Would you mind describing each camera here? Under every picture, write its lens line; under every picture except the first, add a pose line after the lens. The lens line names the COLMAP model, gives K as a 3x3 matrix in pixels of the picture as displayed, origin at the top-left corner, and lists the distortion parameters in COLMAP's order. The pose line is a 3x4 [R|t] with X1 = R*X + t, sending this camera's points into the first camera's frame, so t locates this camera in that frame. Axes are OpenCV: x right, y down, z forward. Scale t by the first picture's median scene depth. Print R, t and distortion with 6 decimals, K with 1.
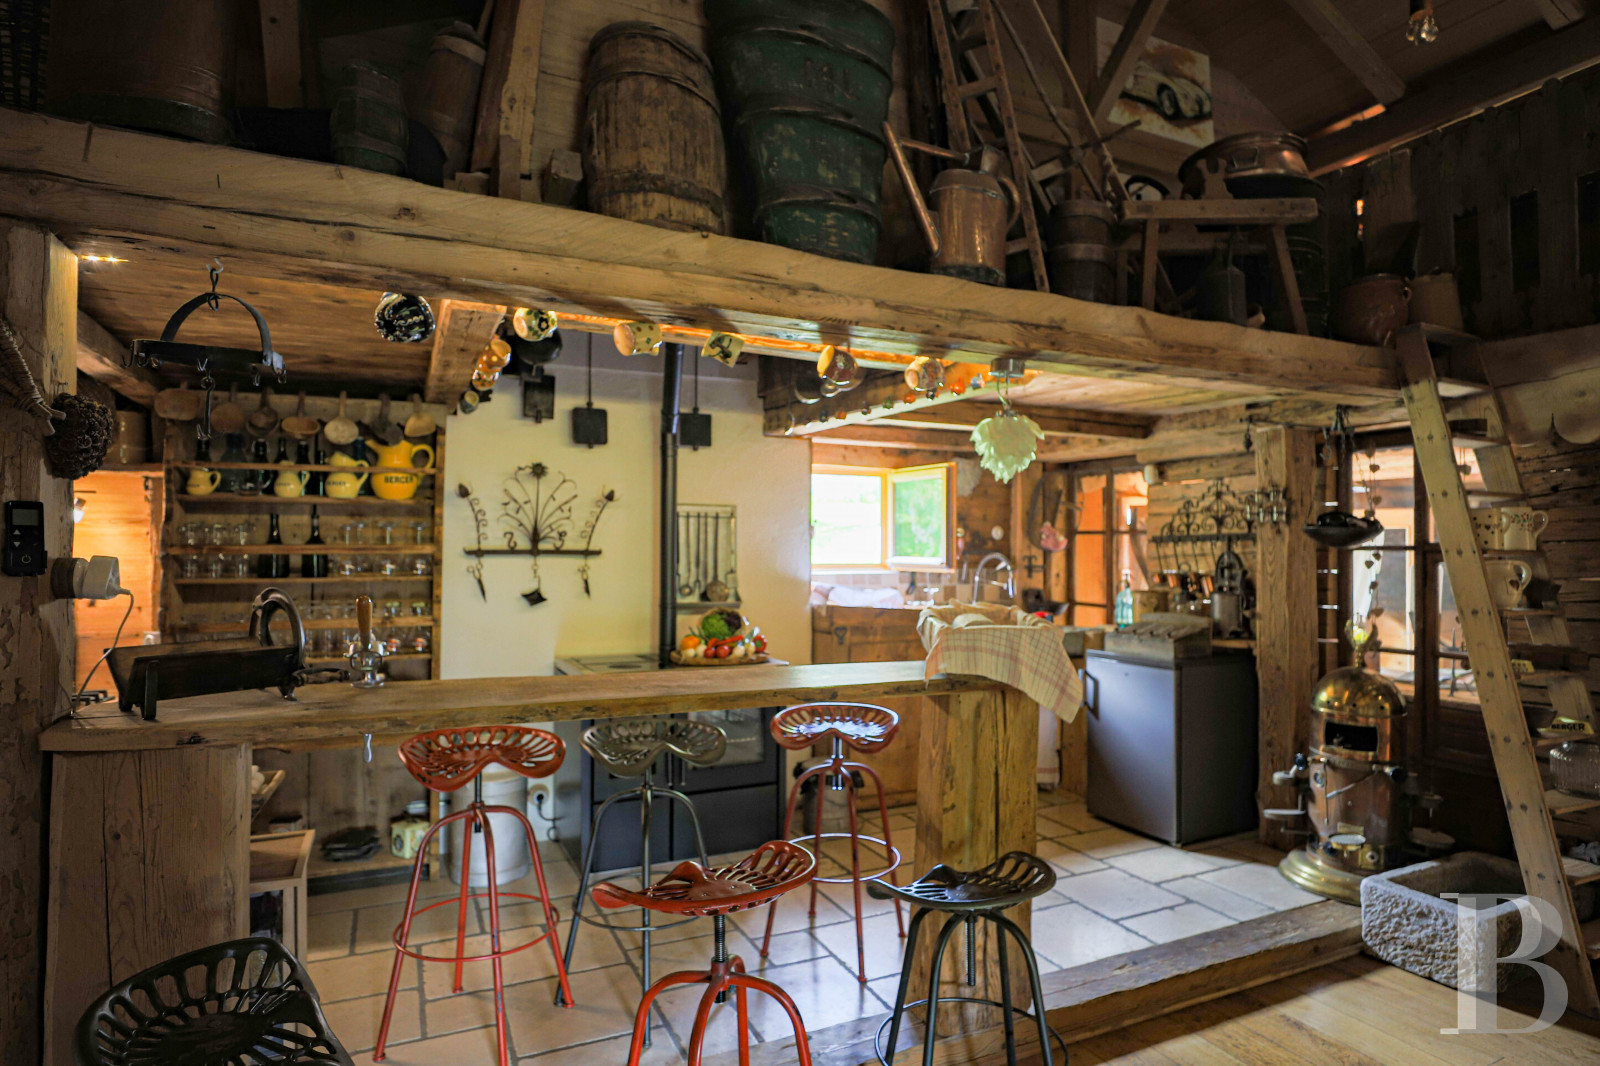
lens RADIAL K [[878.5, 0, 802.0], [0, 878.5, 546.7], [0, 0, 1]] dist [-0.041043, 0.023758]
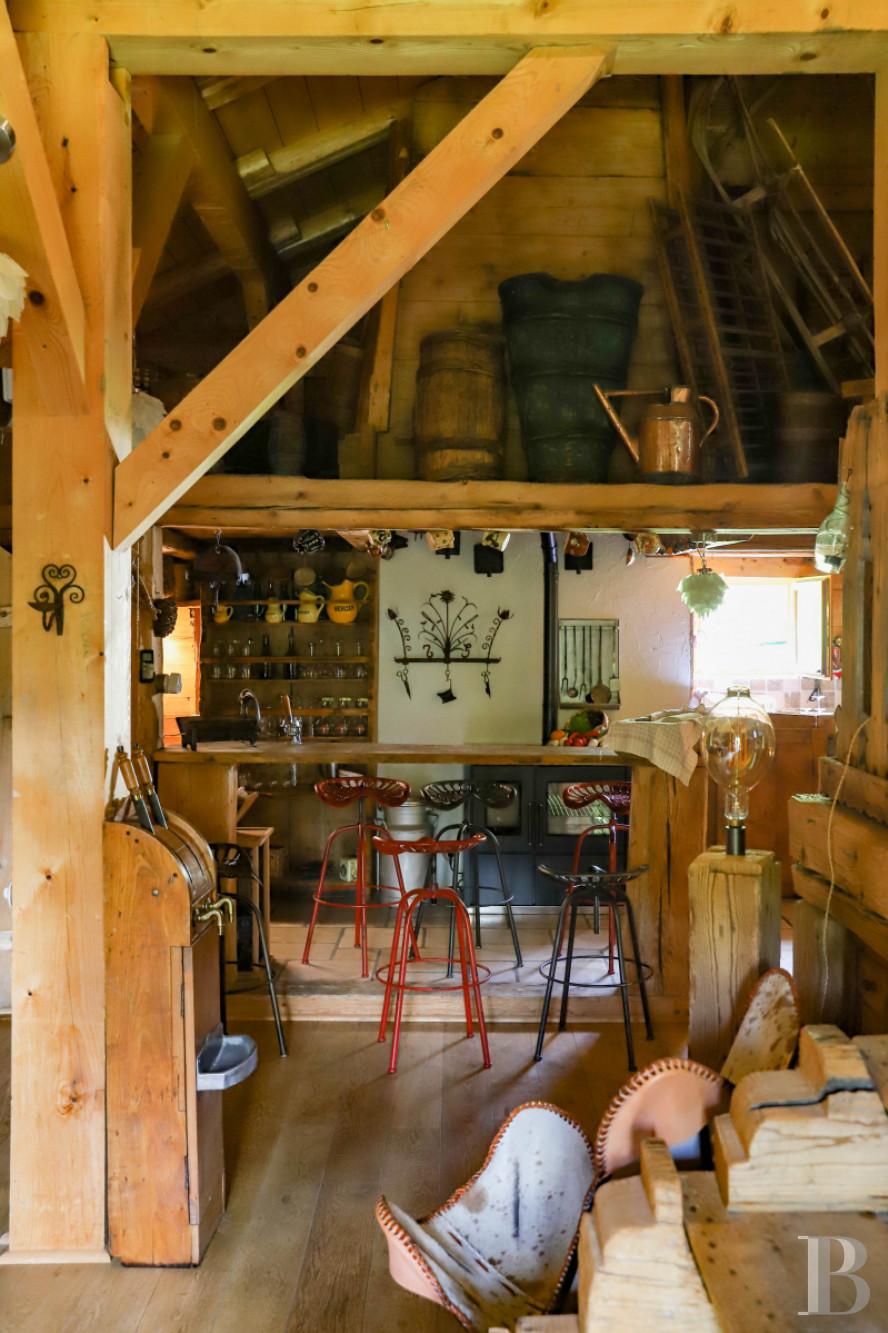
lens RADIAL K [[1254.2, 0, 444.0], [0, 1254.2, 666.5], [0, 0, 1]] dist [0.048637, 0.021159]
pose [[0.900253, 0.011253, -0.435222, 0.521895], [0.003911, 0.999417, 0.033930, -0.050272], [0.435350, -0.032248, 0.899683, -0.688362]]
